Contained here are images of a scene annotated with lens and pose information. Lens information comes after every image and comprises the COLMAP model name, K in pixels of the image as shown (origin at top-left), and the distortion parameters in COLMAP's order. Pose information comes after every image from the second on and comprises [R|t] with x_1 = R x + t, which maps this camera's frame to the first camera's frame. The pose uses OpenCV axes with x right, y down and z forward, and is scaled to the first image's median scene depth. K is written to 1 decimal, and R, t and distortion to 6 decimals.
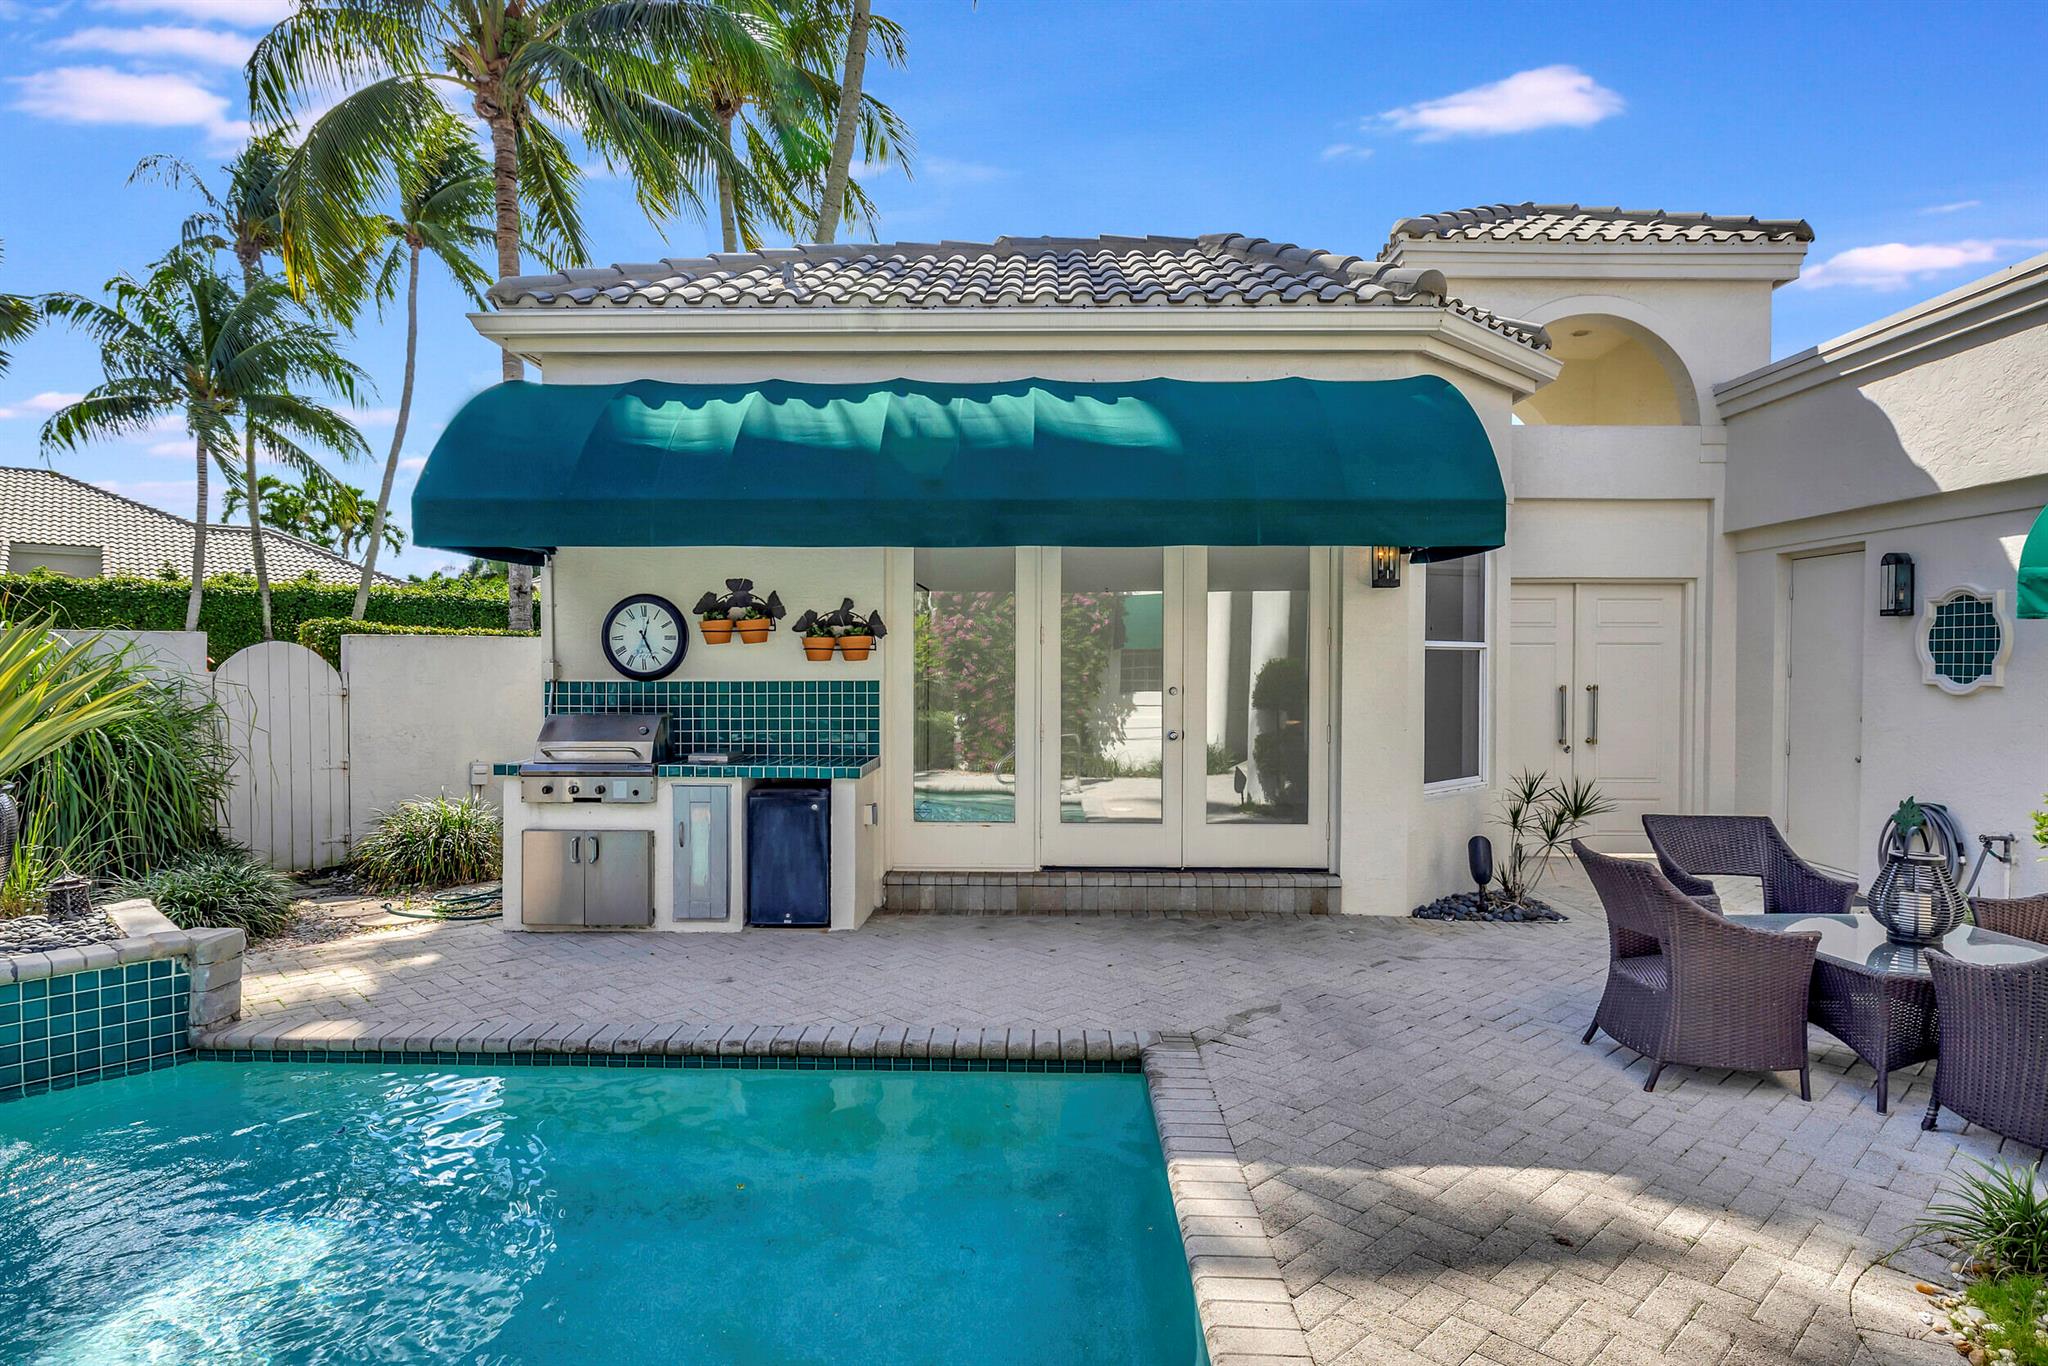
lens RADIAL K [[992.3, 0, 1146.4], [0, 992.3, 671.2], [0, 0, 1]] dist [-0.003961, -0.000334]
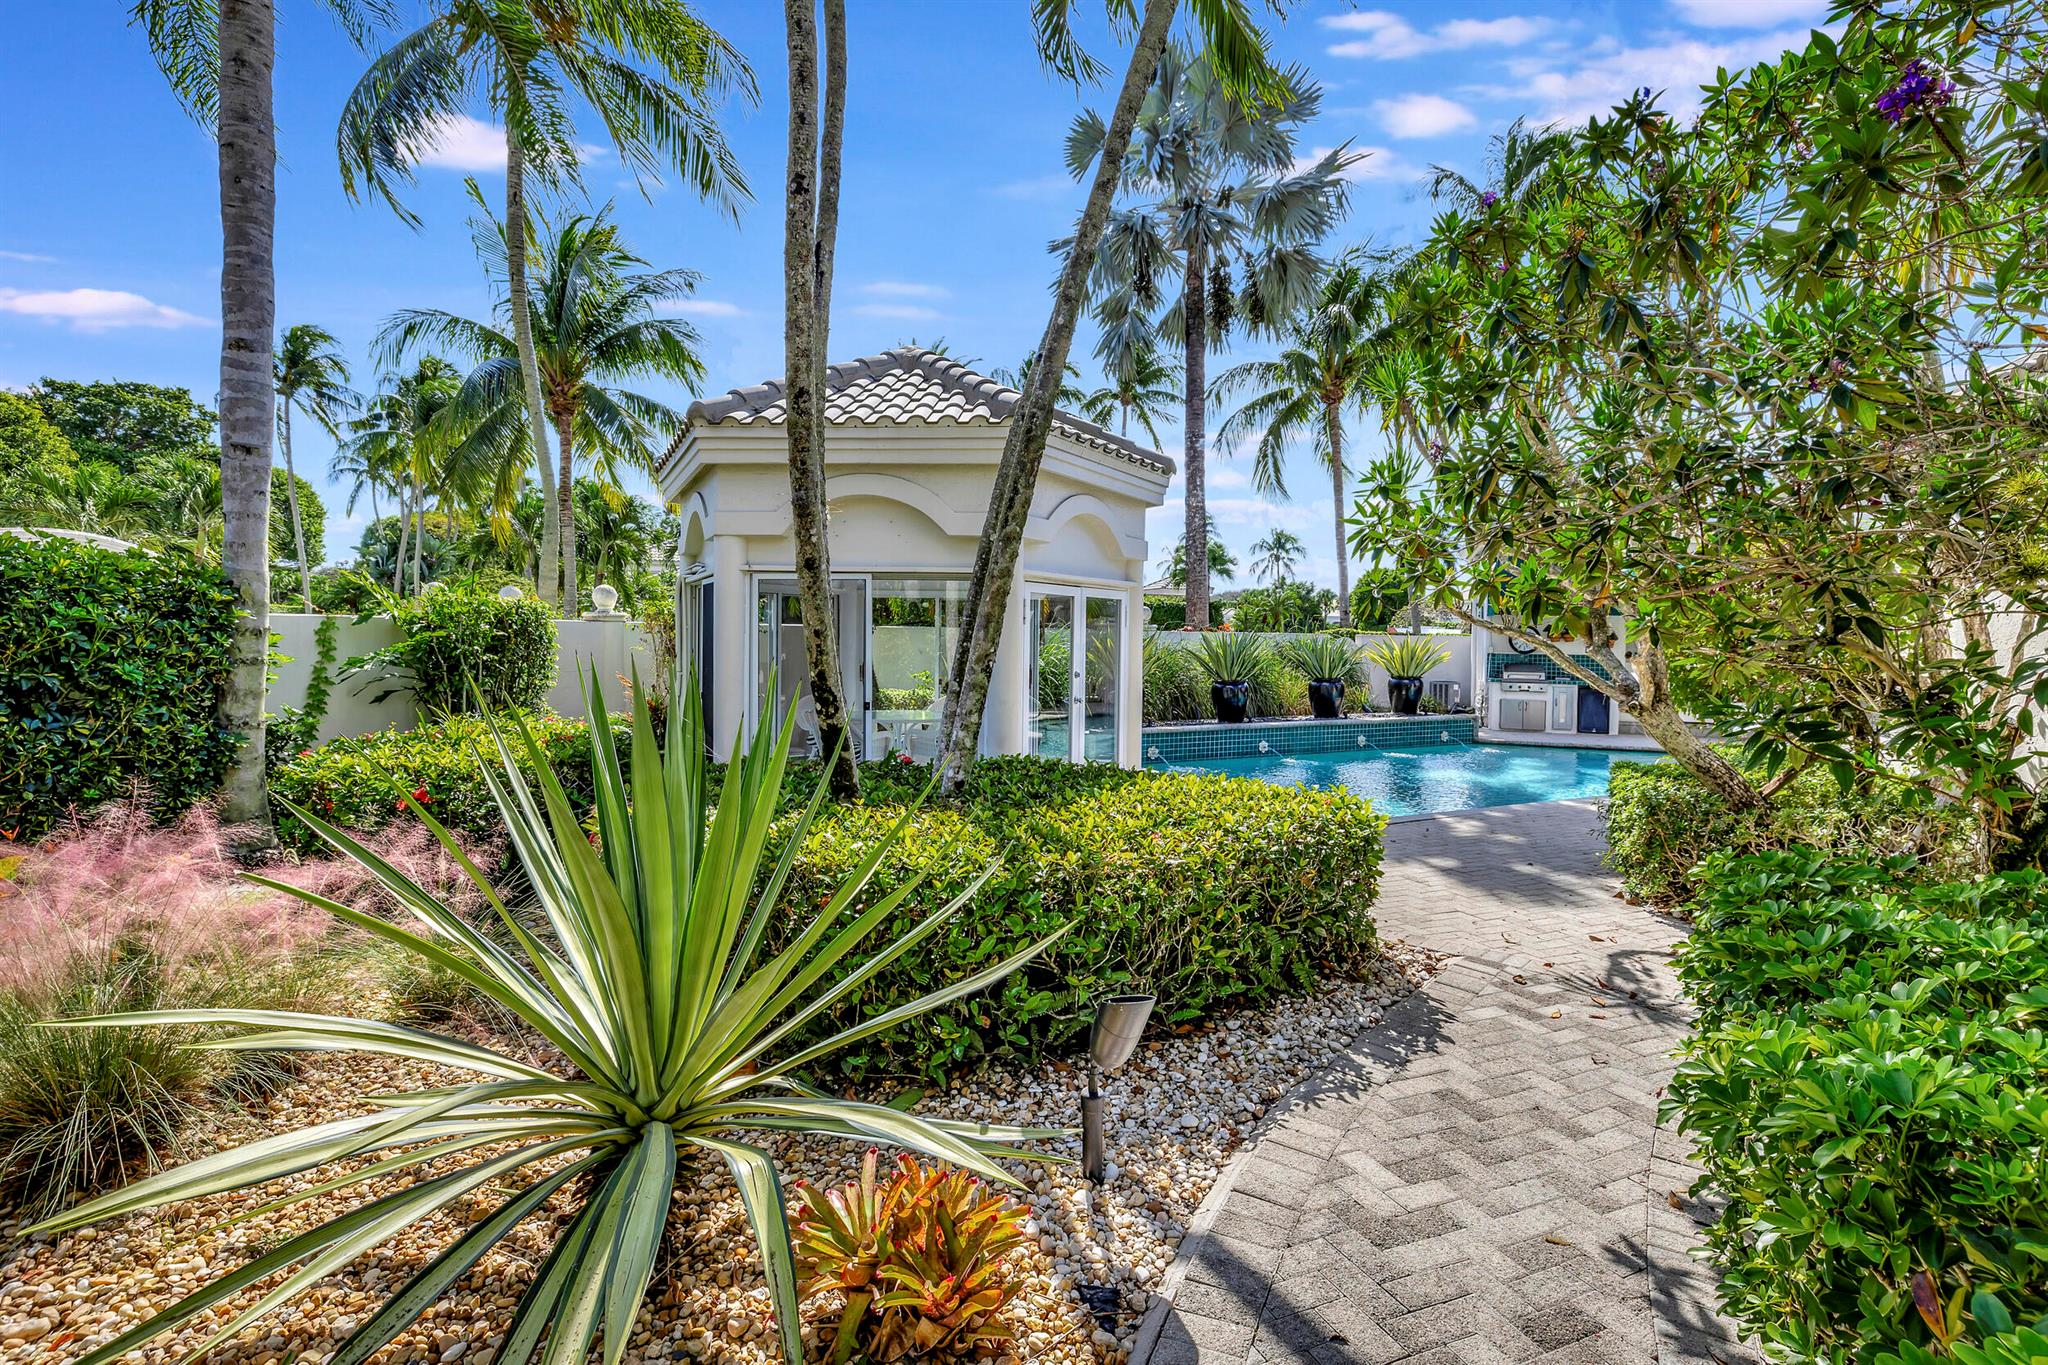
lens RADIAL K [[957.3, 0, 1030.6], [0, 957.3, 651.3], [0, 0, 1]] dist [-0.001024, -0.000014]
pose [[0.930748, 0.022137, -0.364991, -0.837217], [-0.017525, 0.999719, 0.015943, -0.018098], [0.365242, -0.008442, 0.930874, -2.245351]]
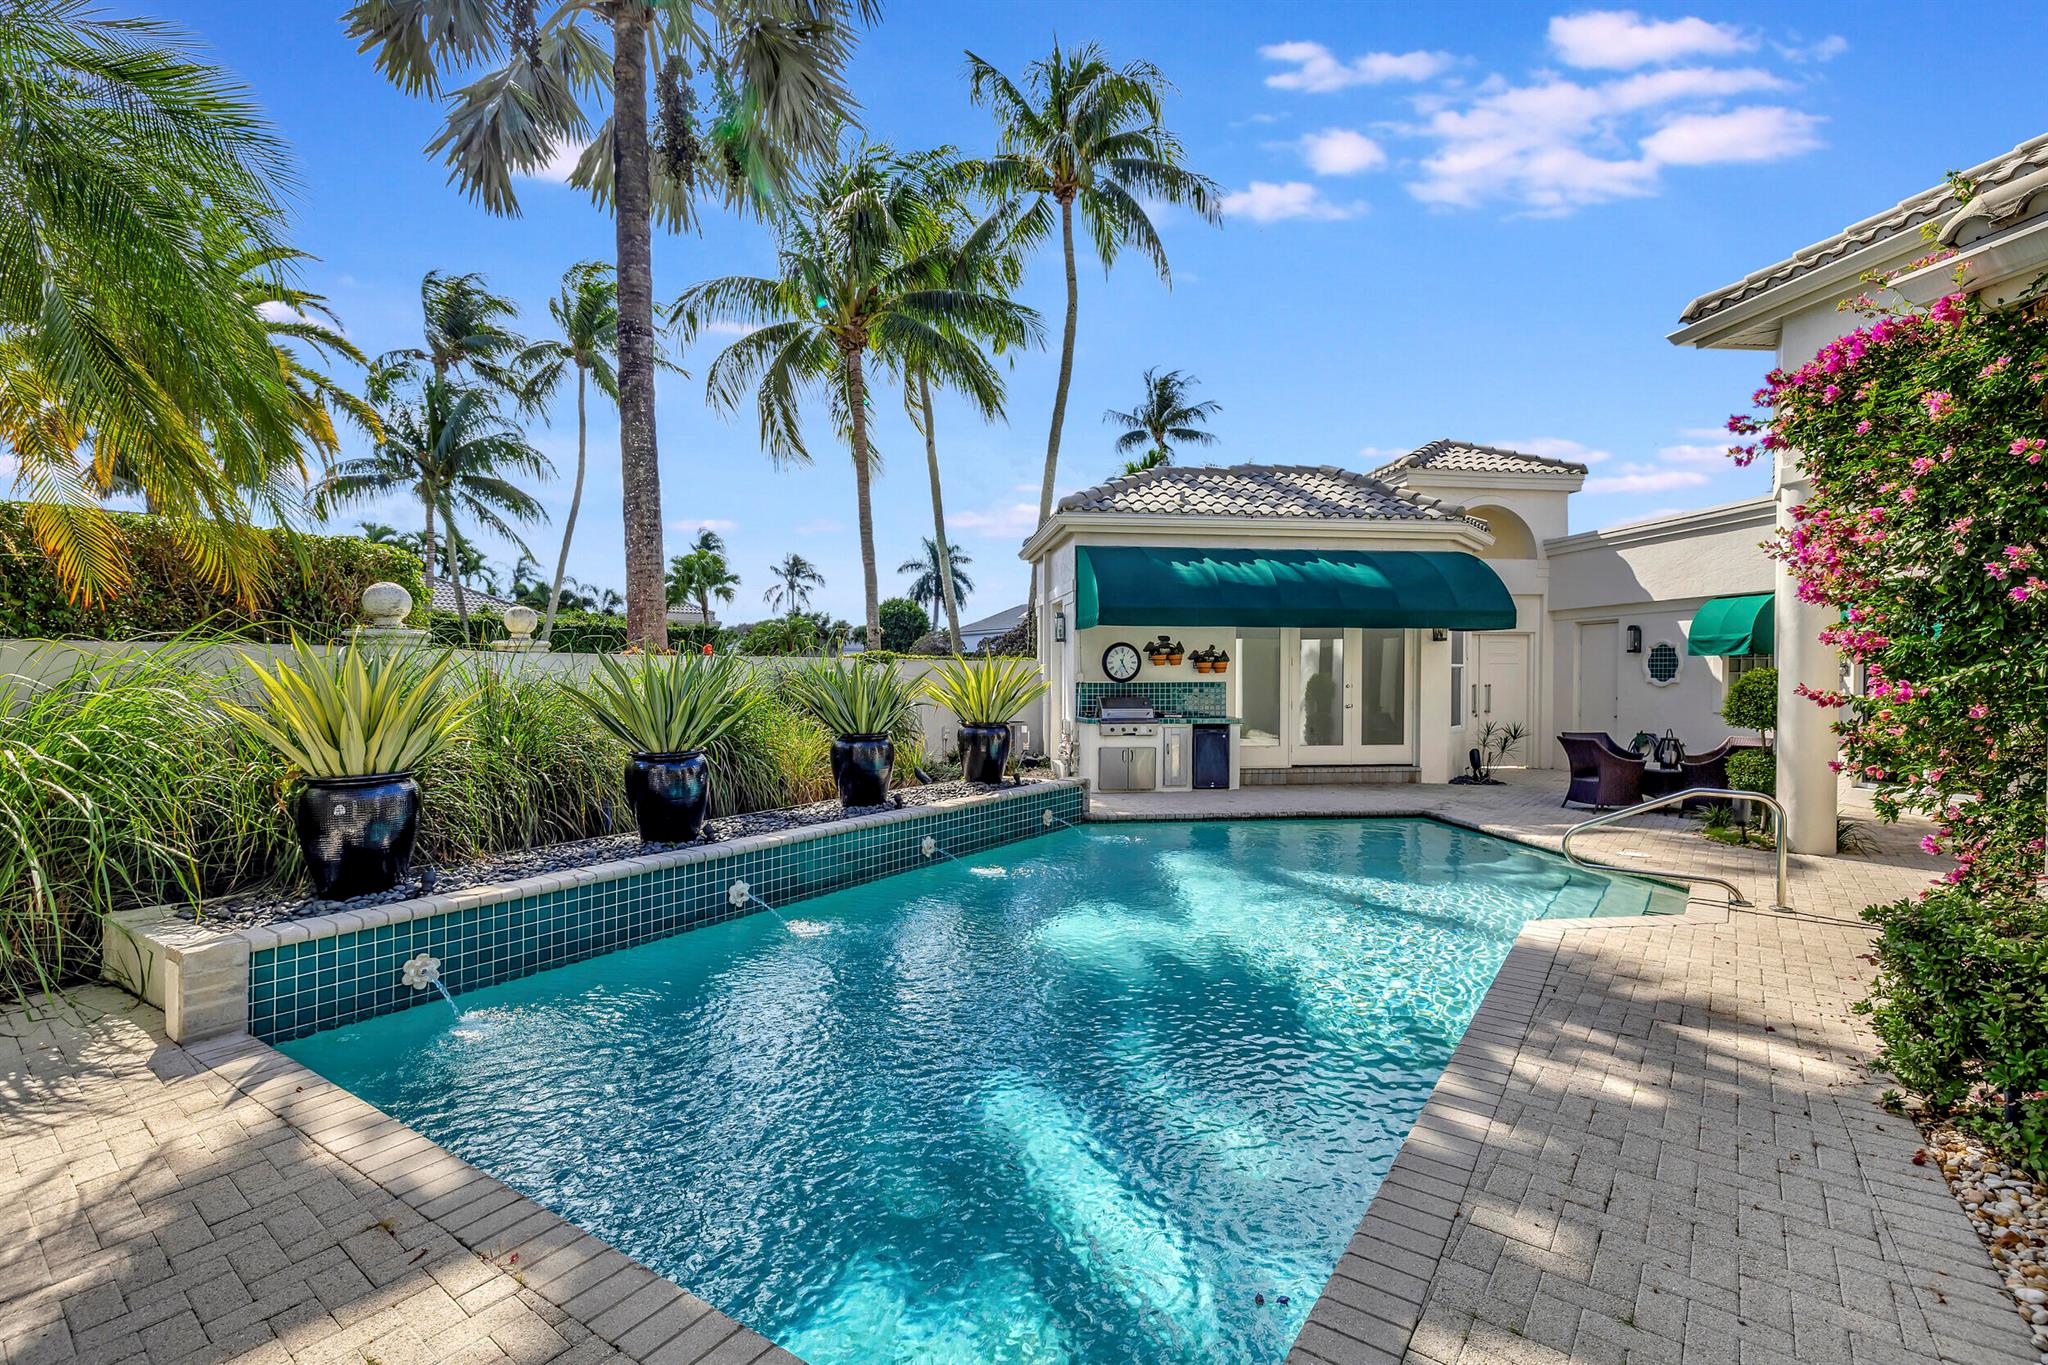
lens RADIAL K [[869.3, 0, 1026.3], [0, 869.3, 676.1], [0, 0, 1]] dist [0.000095, 0.000346]
pose [[0.991209, -0.002238, 0.132288, -0.964393], [0.002458, 0.999996, -0.001498, -0.002050], [-0.132285, 0.001810, 0.991210, -0.864863]]
